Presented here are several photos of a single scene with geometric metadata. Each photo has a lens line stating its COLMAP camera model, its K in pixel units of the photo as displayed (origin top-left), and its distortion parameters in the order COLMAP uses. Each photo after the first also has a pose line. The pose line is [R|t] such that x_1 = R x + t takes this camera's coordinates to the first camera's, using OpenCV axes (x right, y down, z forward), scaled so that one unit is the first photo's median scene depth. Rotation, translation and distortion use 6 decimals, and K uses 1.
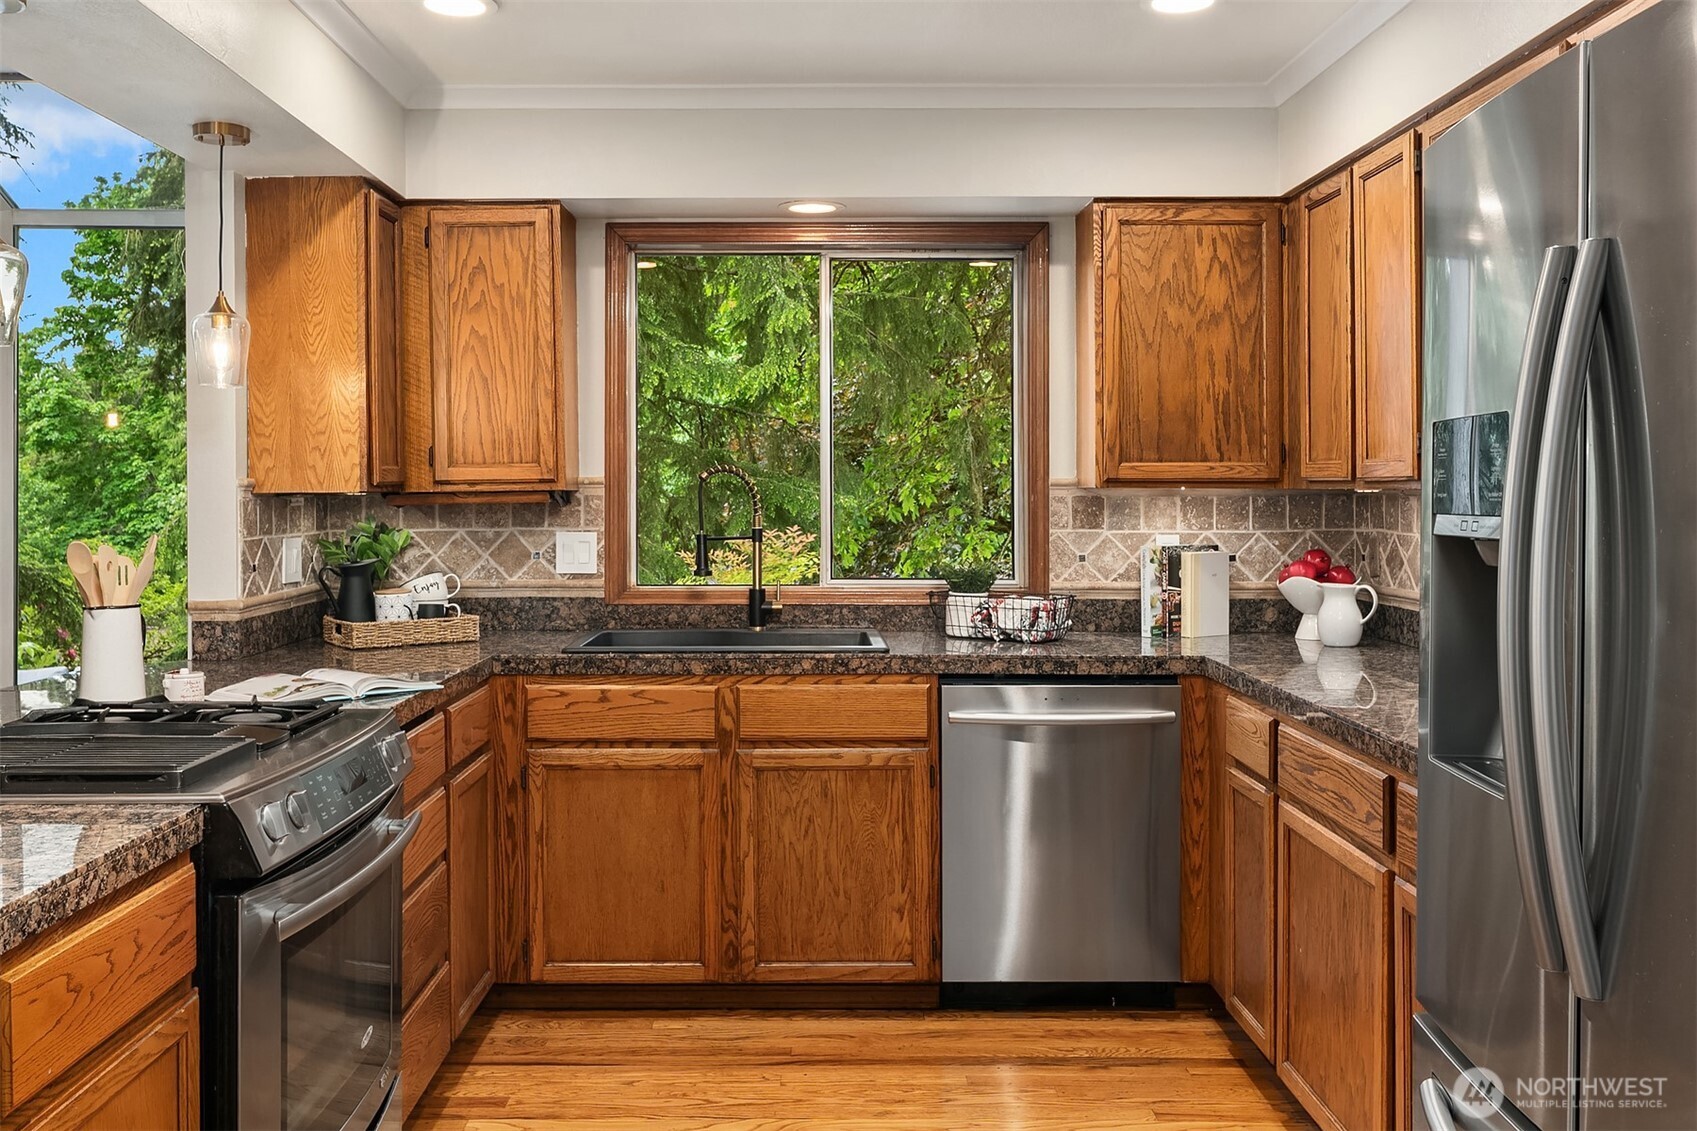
lens RADIAL K [[1479.2, 0, 810.3], [0, 1479.2, 508.7], [0, 0, 1]] dist [0.004137, 0.017665]
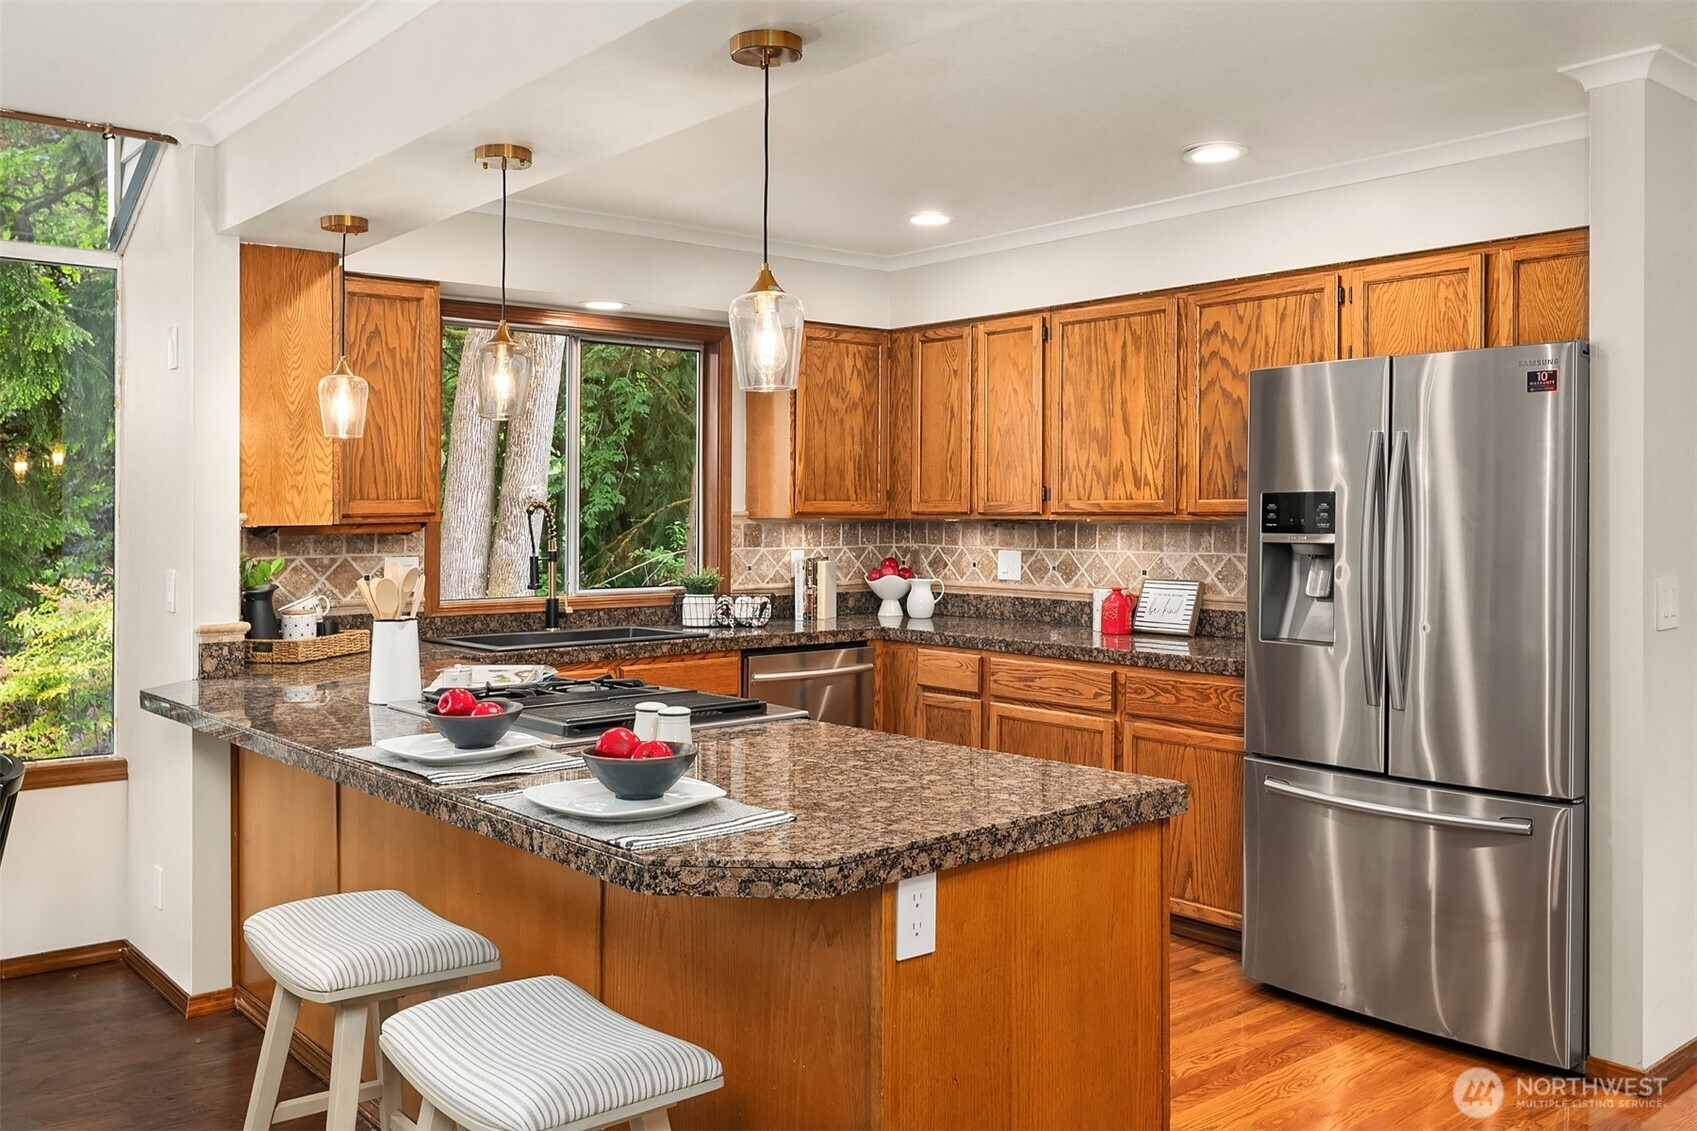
lens RADIAL K [[1479.2, 0, 843.3], [0, 1479.2, 551.5], [0, 0, 1]] dist [0.004137, 0.017665]
pose [[0.751136, -0.018611, 0.659885, -0.724438], [0.009681, 0.999806, 0.017178, -0.005962], [-0.660077, -0.006515, 0.751170, -0.127075]]
